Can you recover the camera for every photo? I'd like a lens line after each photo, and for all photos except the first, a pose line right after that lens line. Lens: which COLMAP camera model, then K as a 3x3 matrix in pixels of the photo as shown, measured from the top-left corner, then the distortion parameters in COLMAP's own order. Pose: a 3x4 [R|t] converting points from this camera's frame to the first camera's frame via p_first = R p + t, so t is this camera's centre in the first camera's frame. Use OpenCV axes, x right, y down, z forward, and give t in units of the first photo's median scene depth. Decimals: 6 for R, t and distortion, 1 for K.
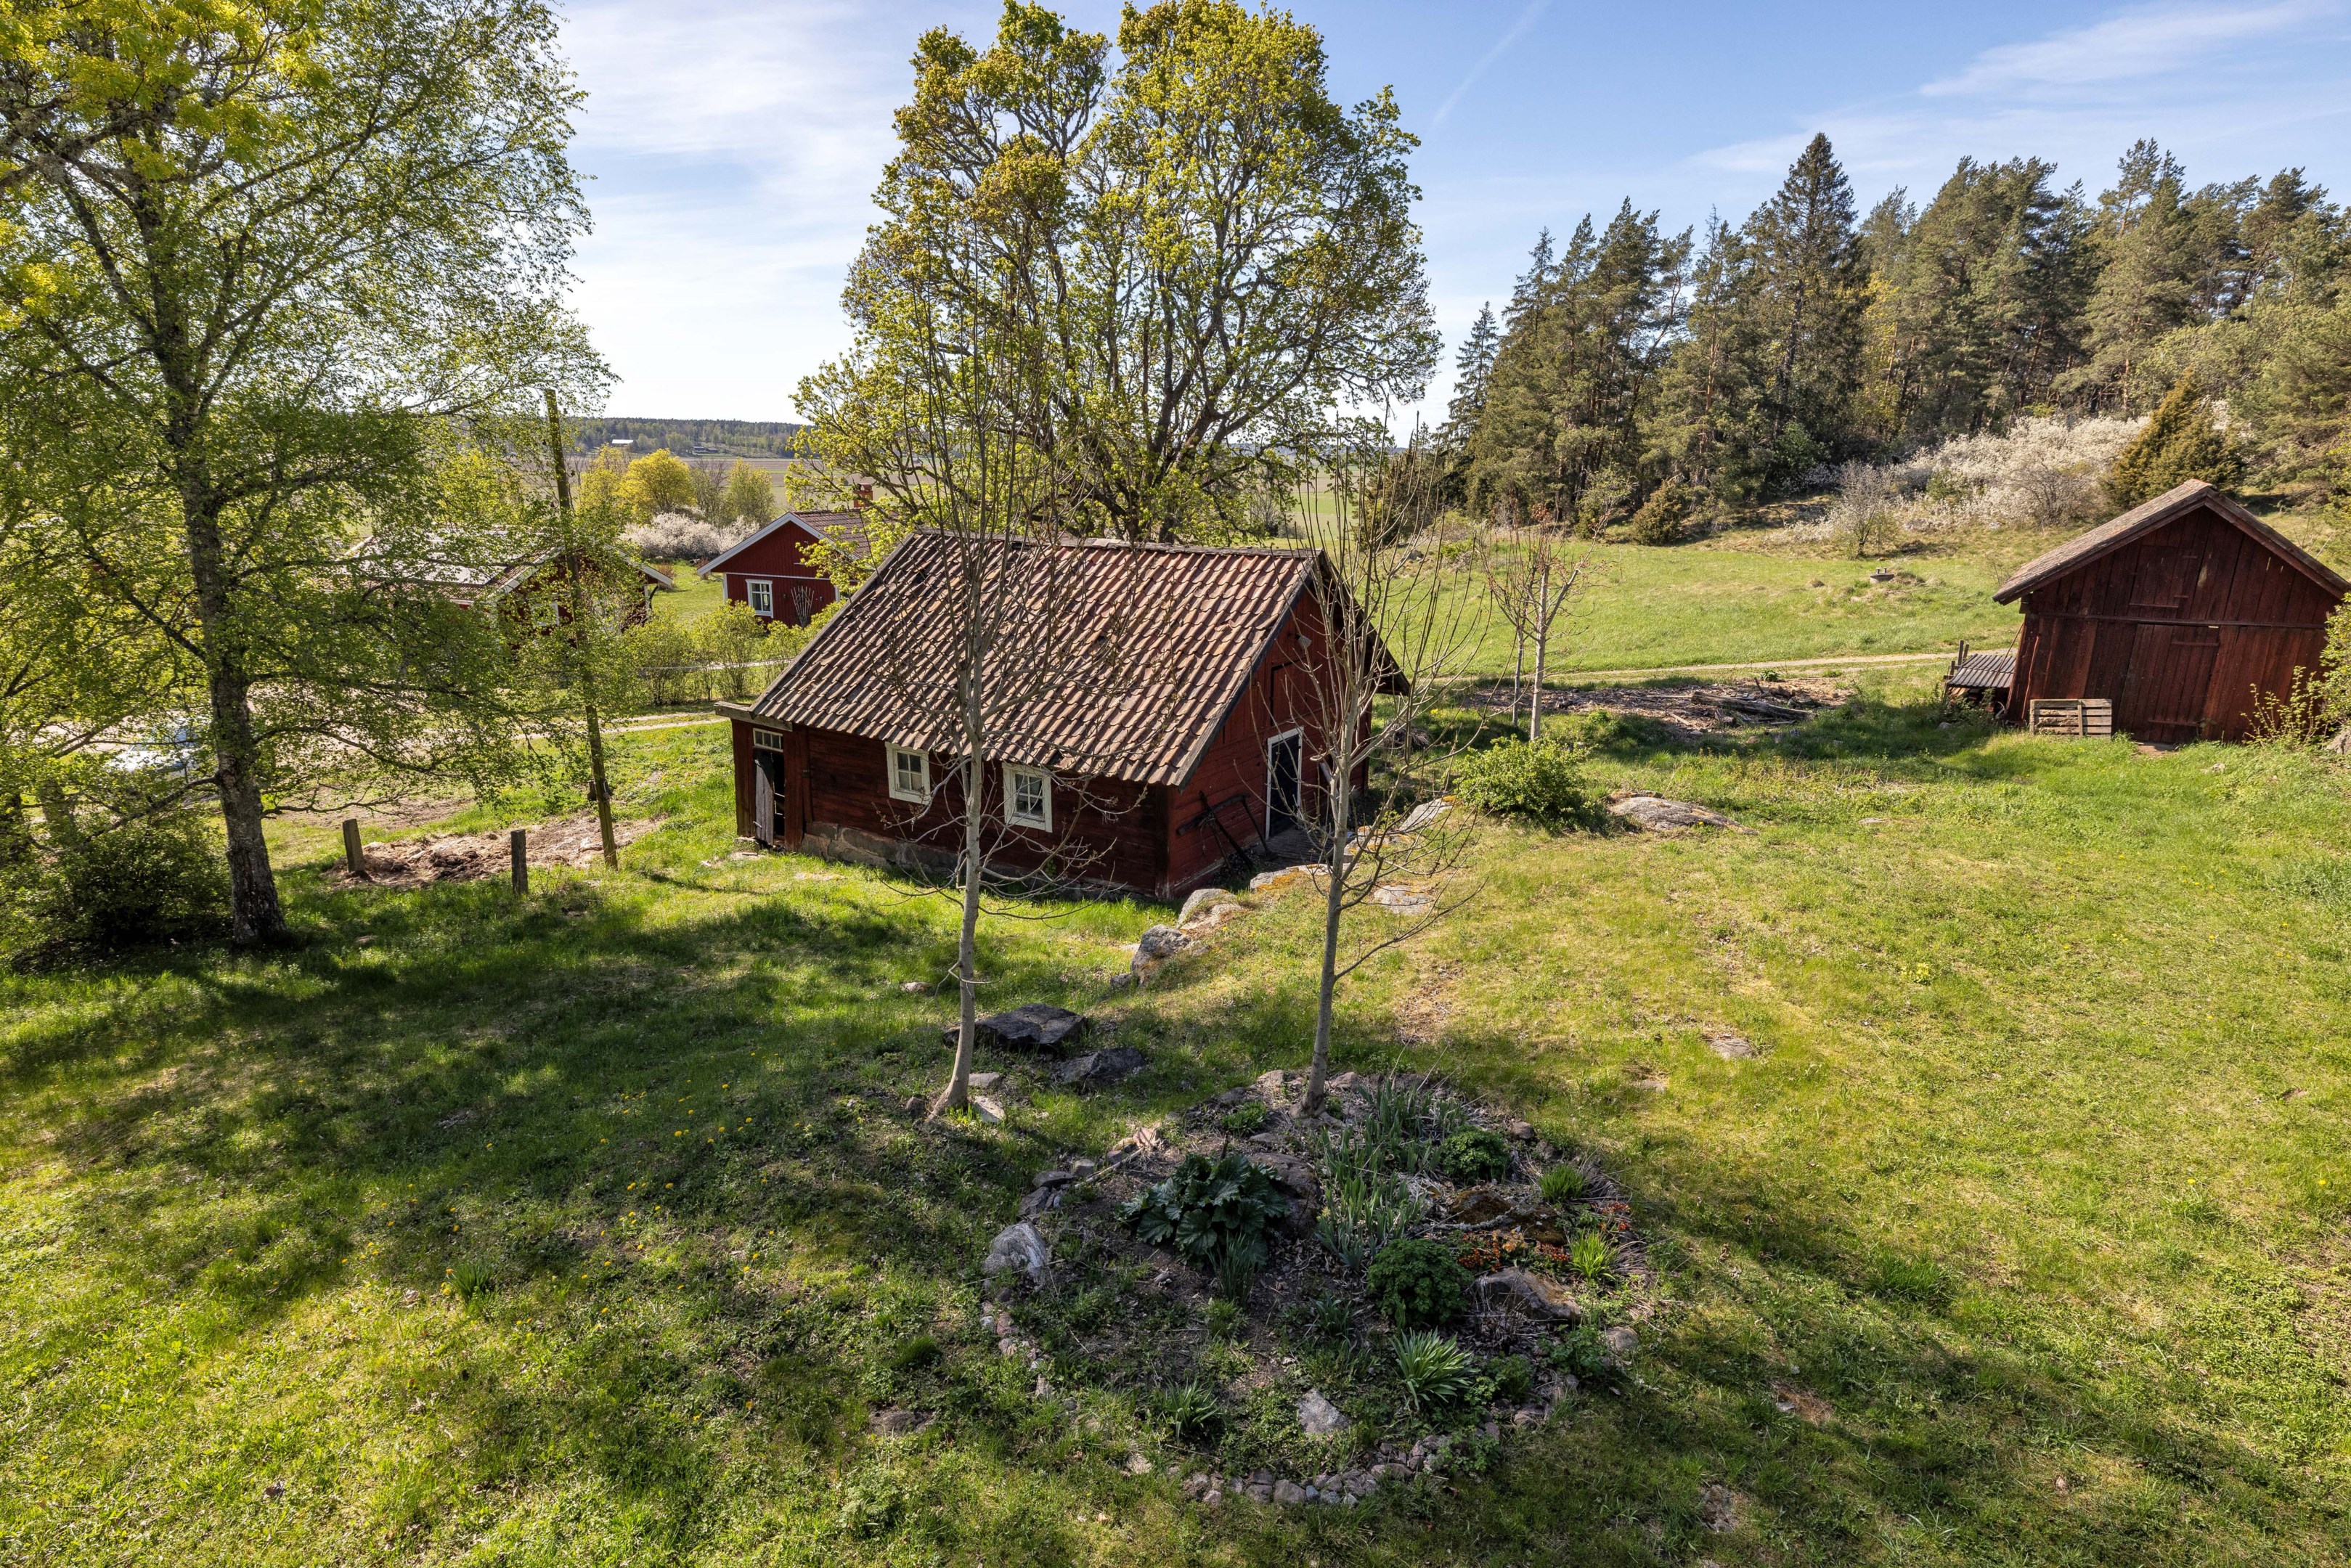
lens RADIAL K [[1251.4, 0, 1175.5], [0, 1251.4, 784.0], [0, 0, 1]] dist [0.004296, 0.000345]
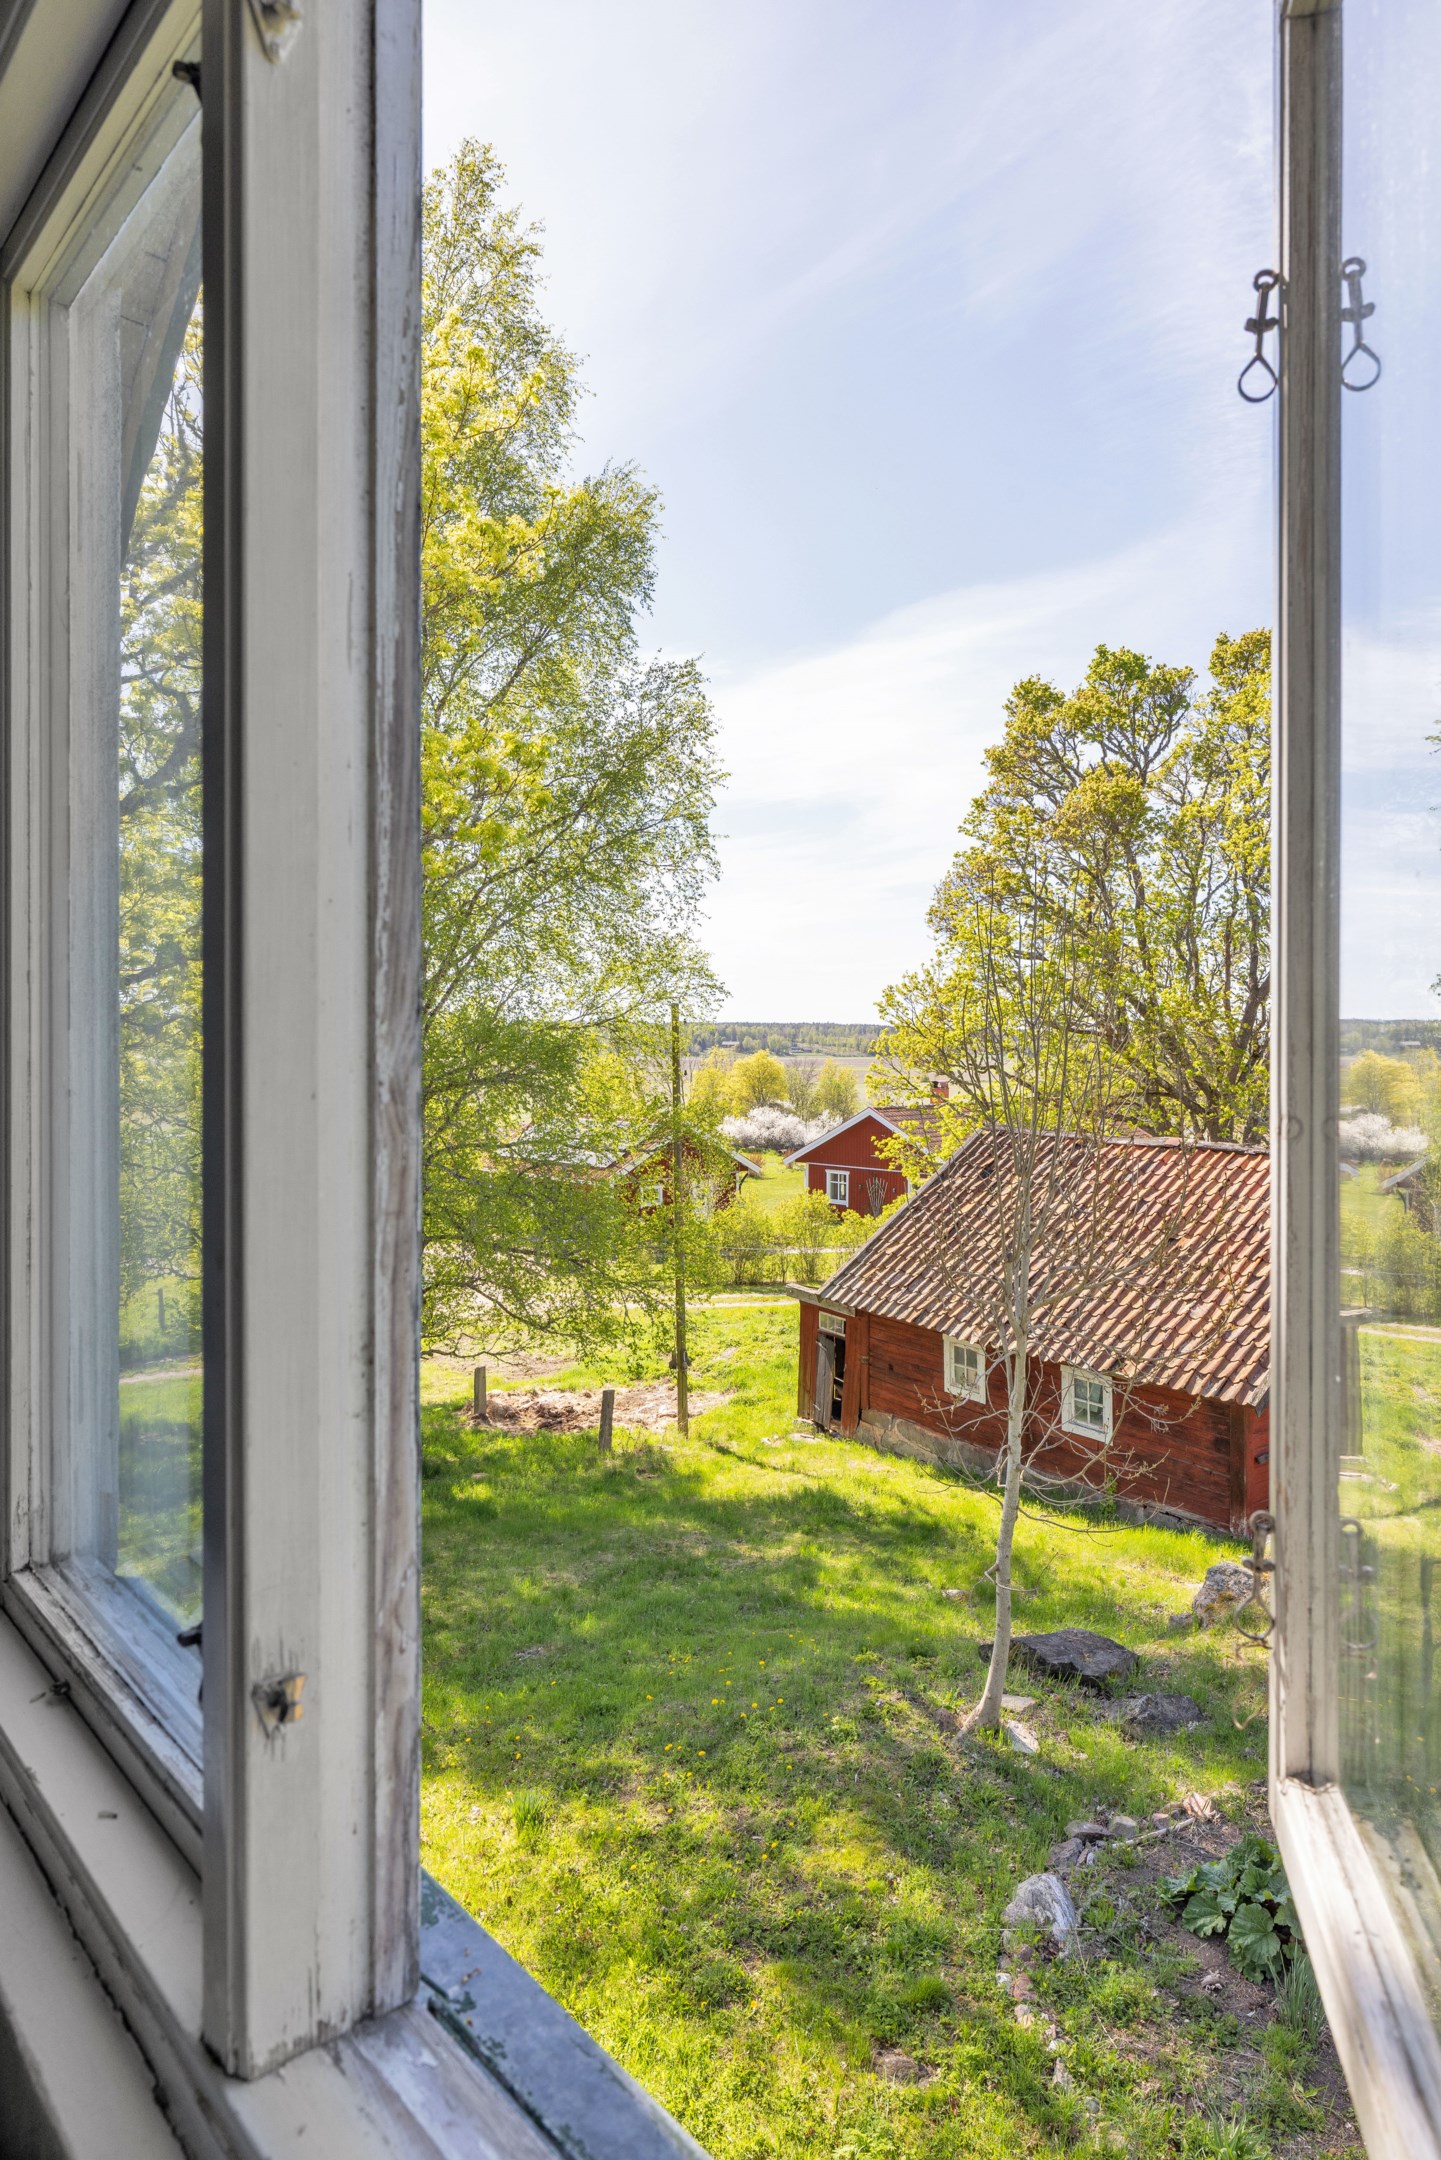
lens RADIAL K [[1415.9, 0, 720.5], [0, 1415.9, 1080.0], [0, 0, 1]] dist [-0.004638, 0.003979]
pose [[0.914462, 0.001871, -0.404668, 0.063347], [-0.094203, 0.973501, -0.208378, 0.021602], [0.393555, 0.228675, 0.890406, -0.122499]]
